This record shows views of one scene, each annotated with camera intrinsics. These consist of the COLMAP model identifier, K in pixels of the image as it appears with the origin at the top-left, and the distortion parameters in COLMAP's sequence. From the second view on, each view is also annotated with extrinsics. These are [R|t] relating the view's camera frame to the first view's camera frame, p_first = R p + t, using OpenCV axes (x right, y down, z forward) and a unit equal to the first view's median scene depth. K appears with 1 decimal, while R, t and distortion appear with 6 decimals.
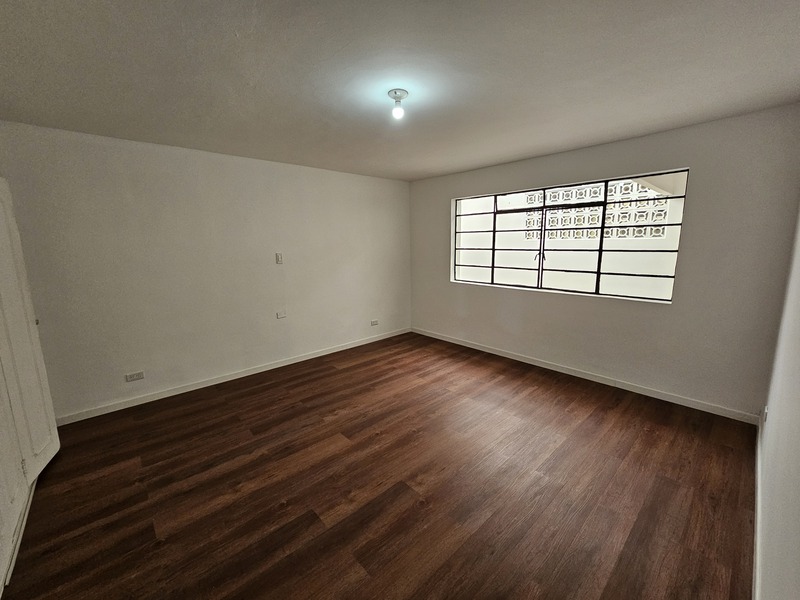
lens RADIAL K [[324.7, 0, 396.7], [0, 324.7, 297.0], [0, 0, 1]] dist [-0.002646, 0.000269]
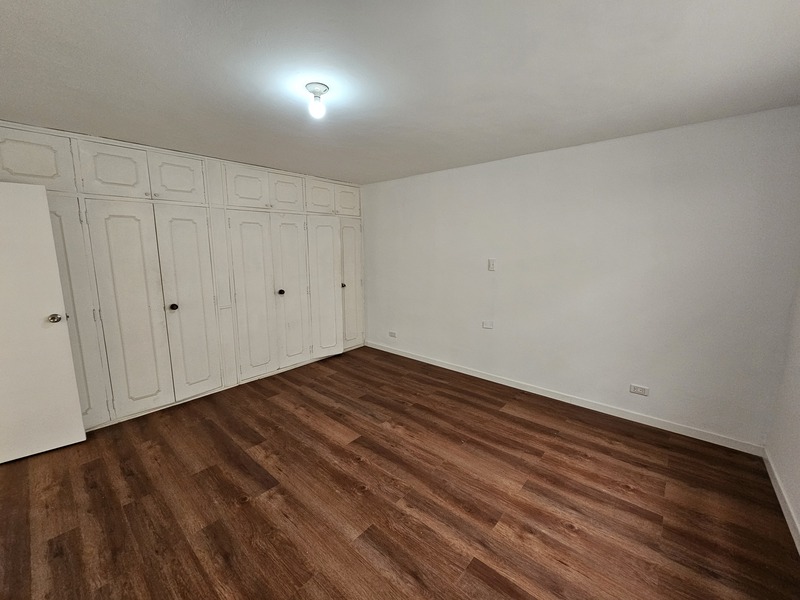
lens RADIAL K [[324.7, 0, 395.4], [0, 324.7, 296.0], [0, 0, 1]] dist [-0.002646, 0.000269]
pose [[0.119653, 0.161179, -0.979645, 0.661361], [-0.163153, 0.976511, 0.140736, -0.148346], [0.979318, 0.142992, 0.143139, 0.769683]]
